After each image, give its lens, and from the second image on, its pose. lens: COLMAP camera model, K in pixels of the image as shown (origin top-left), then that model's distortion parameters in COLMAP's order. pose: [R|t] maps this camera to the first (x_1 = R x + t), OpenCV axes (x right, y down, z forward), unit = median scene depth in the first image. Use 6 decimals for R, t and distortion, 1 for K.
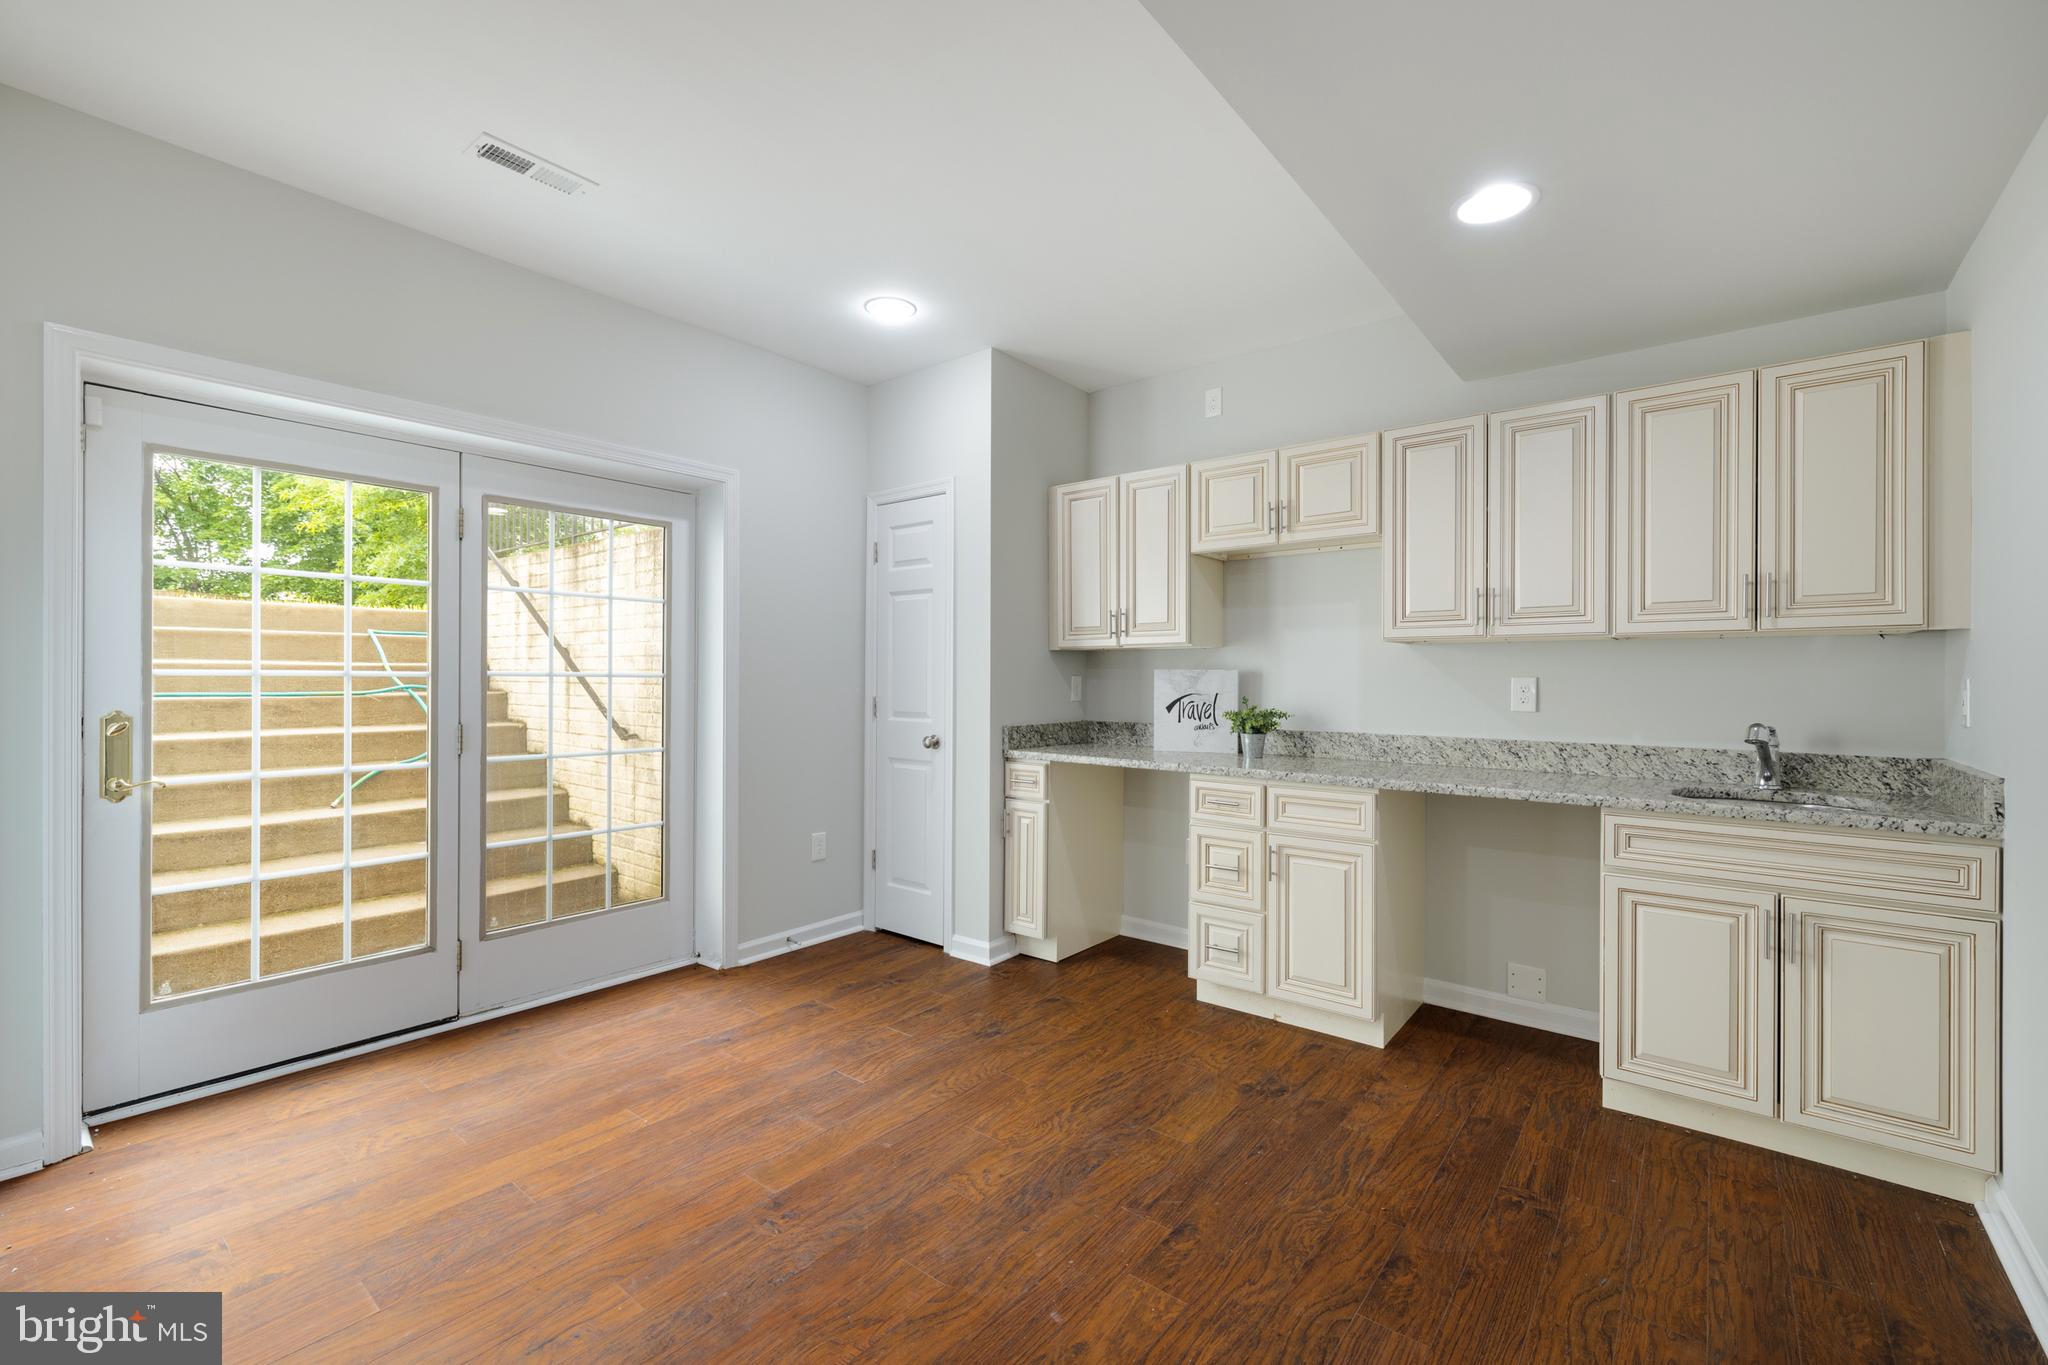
lens RADIAL K [[852.7, 0, 1030.2], [0, 852.7, 676.6], [0, 0, 1]] dist [0.000585, -0.000213]
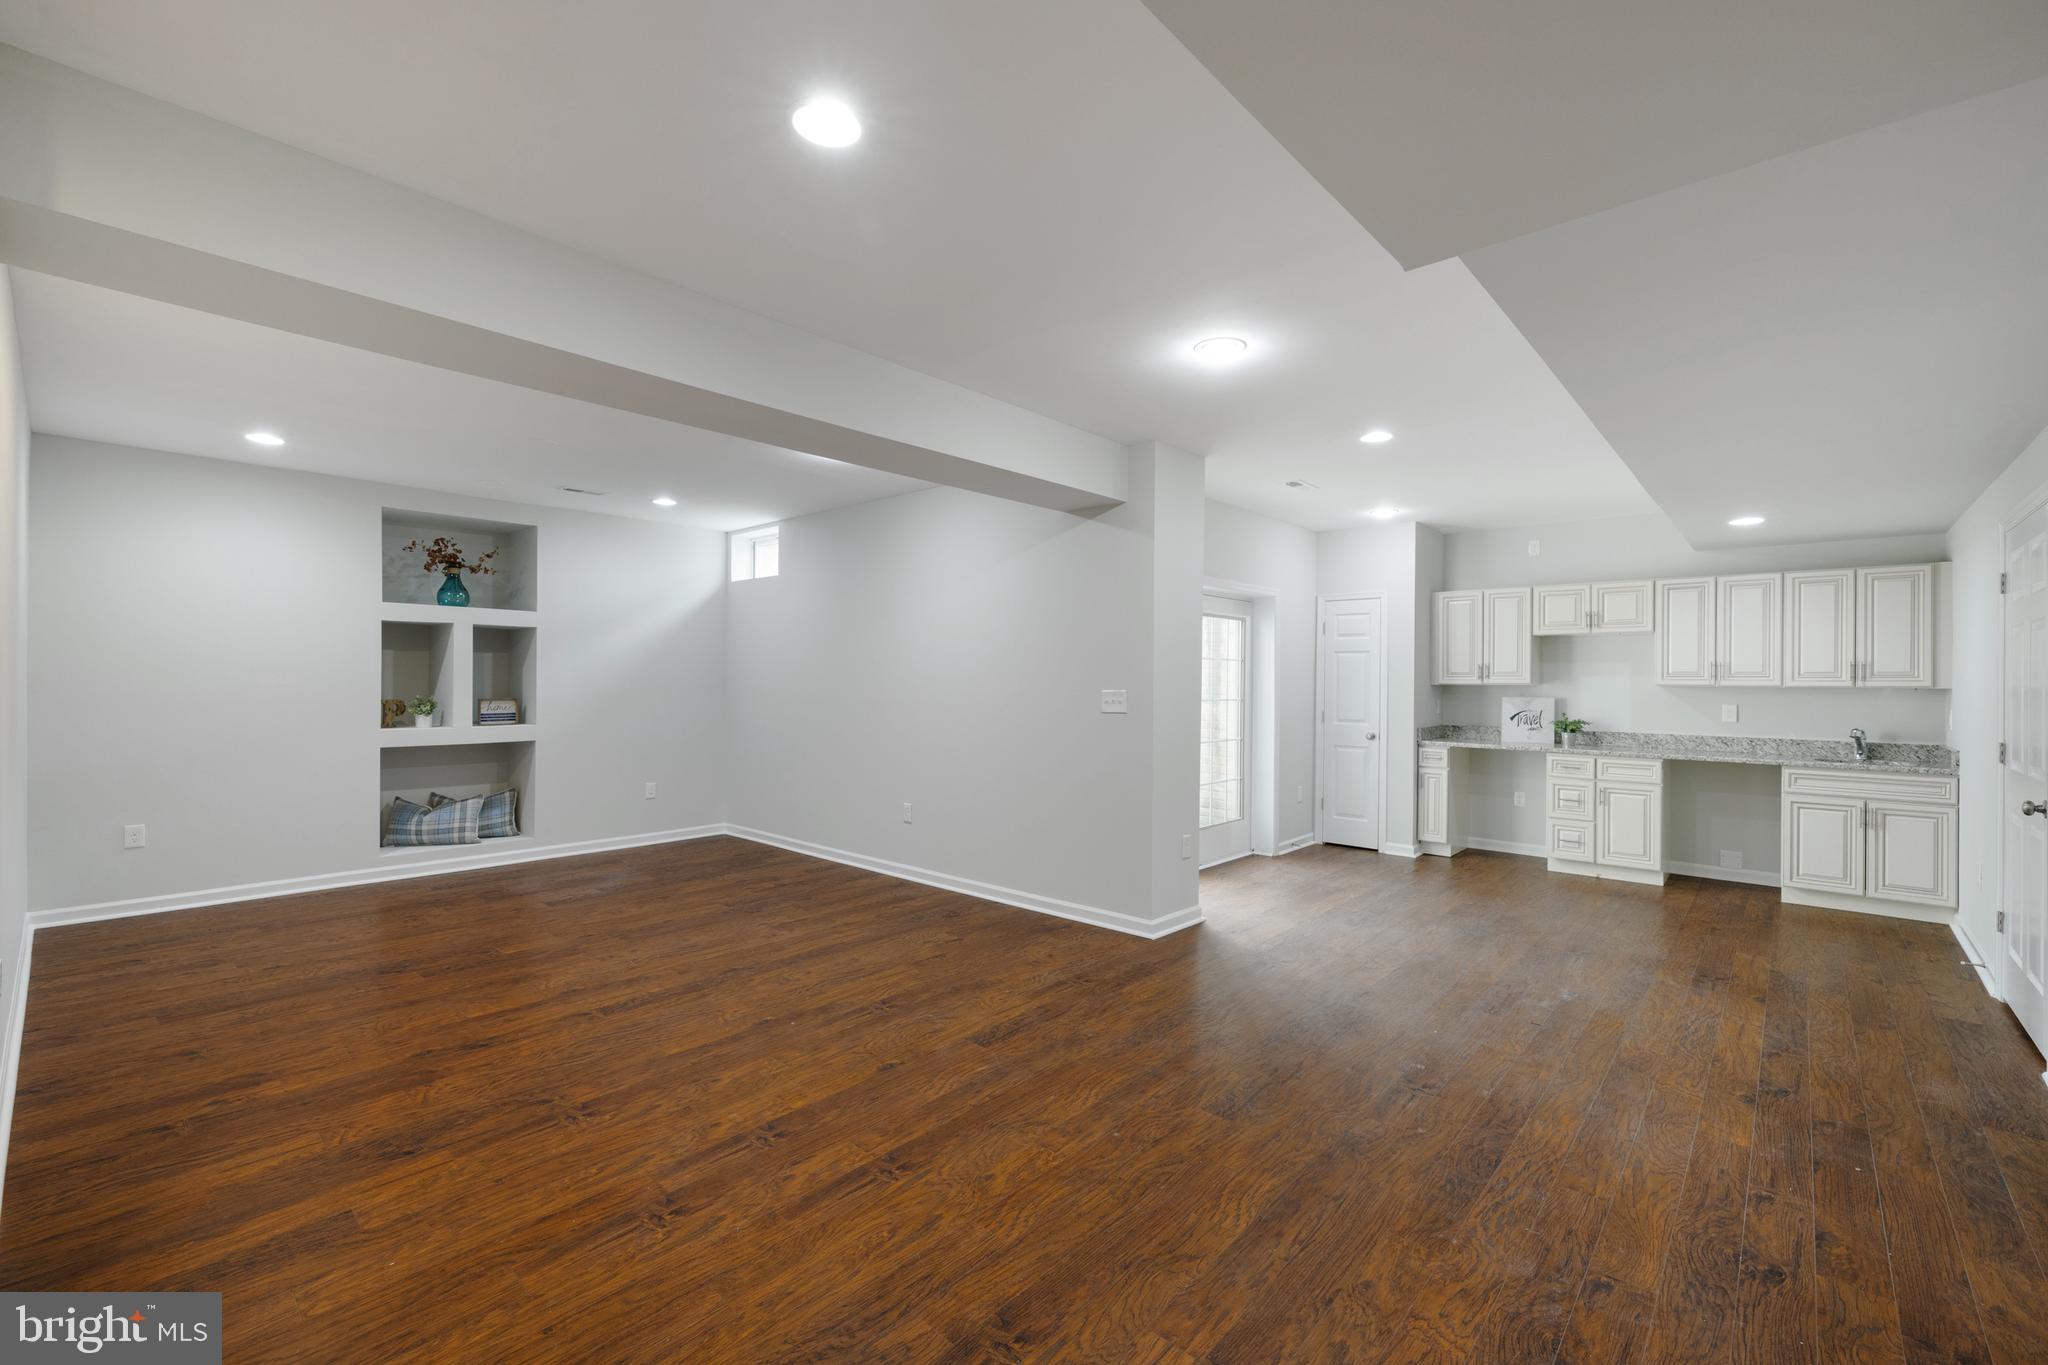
lens RADIAL K [[852.7, 0, 1026.1], [0, 852.7, 677.1], [0, 0, 1]] dist [0.000585, -0.000213]
pose [[0.998363, 0.003077, -0.057120, -0.946575], [-0.003118, 0.999995, -0.000624, -0.057558], [0.057118, 0.000801, 0.998367, -1.077680]]
